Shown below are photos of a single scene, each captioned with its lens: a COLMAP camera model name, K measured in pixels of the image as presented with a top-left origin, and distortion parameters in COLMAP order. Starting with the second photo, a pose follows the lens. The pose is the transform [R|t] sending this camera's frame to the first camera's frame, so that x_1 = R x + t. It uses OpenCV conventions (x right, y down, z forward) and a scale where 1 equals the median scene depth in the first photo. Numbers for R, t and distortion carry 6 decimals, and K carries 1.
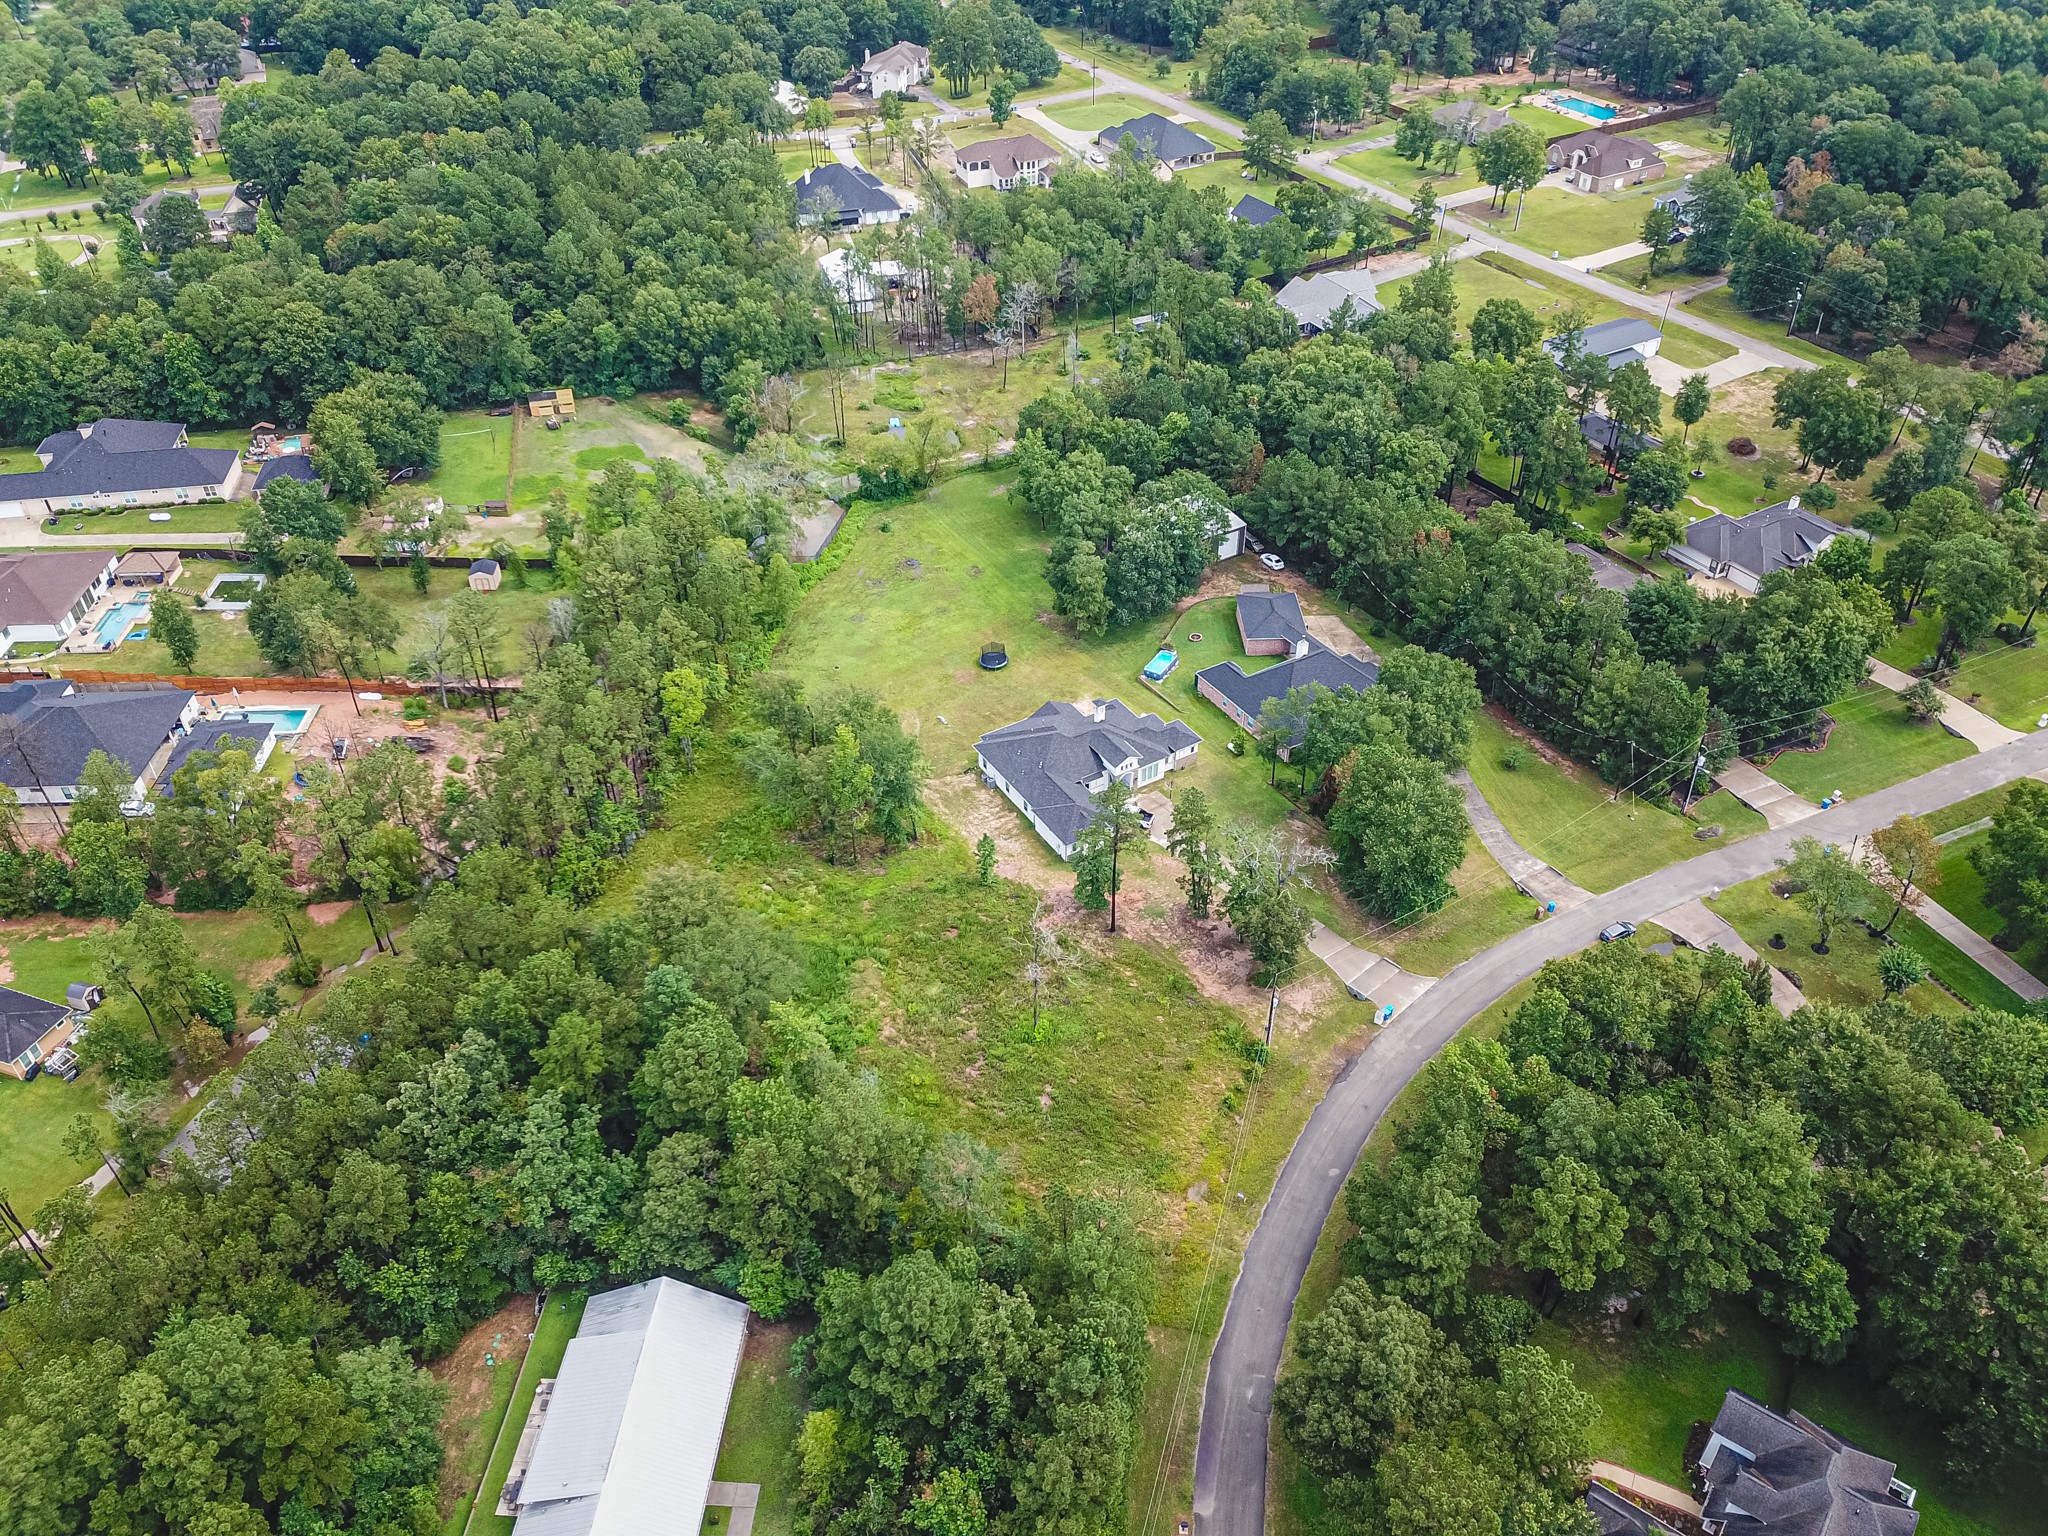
lens RADIAL K [[1551.3, 0, 1016.8], [0, 1551.3, 759.4], [0, 0, 1]] dist [0.006119, -0.007401]
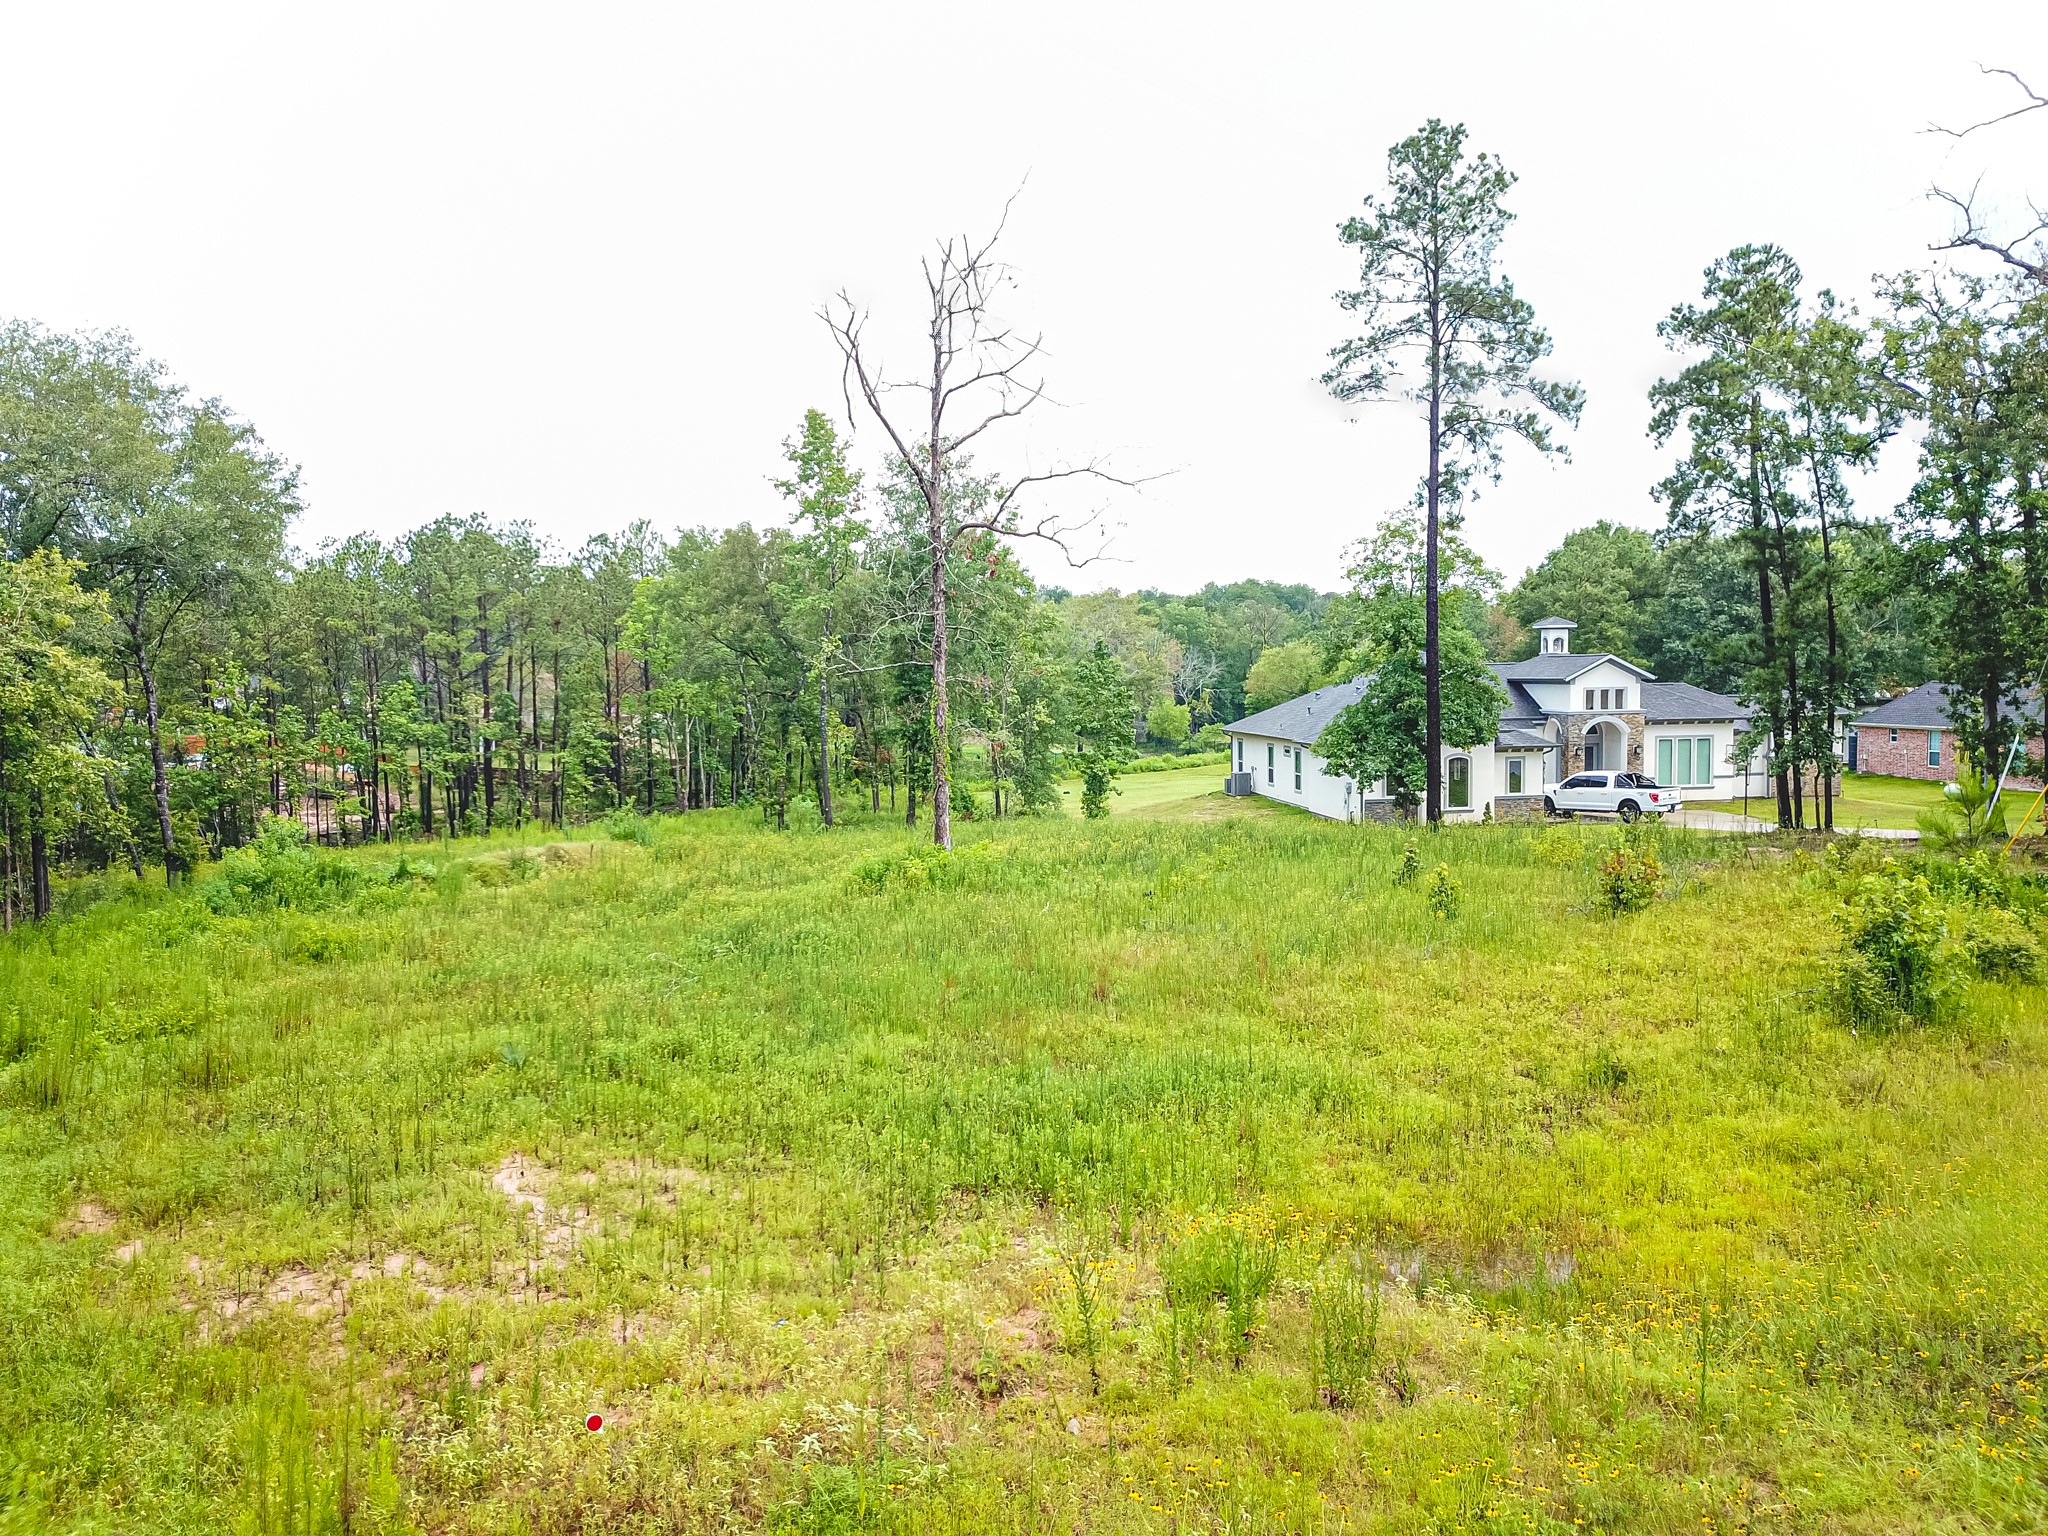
lens RADIAL K [[1551.3, 0, 1016.8], [0, 1551.3, 759.4], [0, 0, 1]] dist [0.006119, -0.007401]
pose [[0.907798, 0.026421, -0.418574, 0.086933], [-0.255194, 0.826803, -0.501271, 0.203607], [0.332834, 0.561871, 0.757313, 0.616312]]
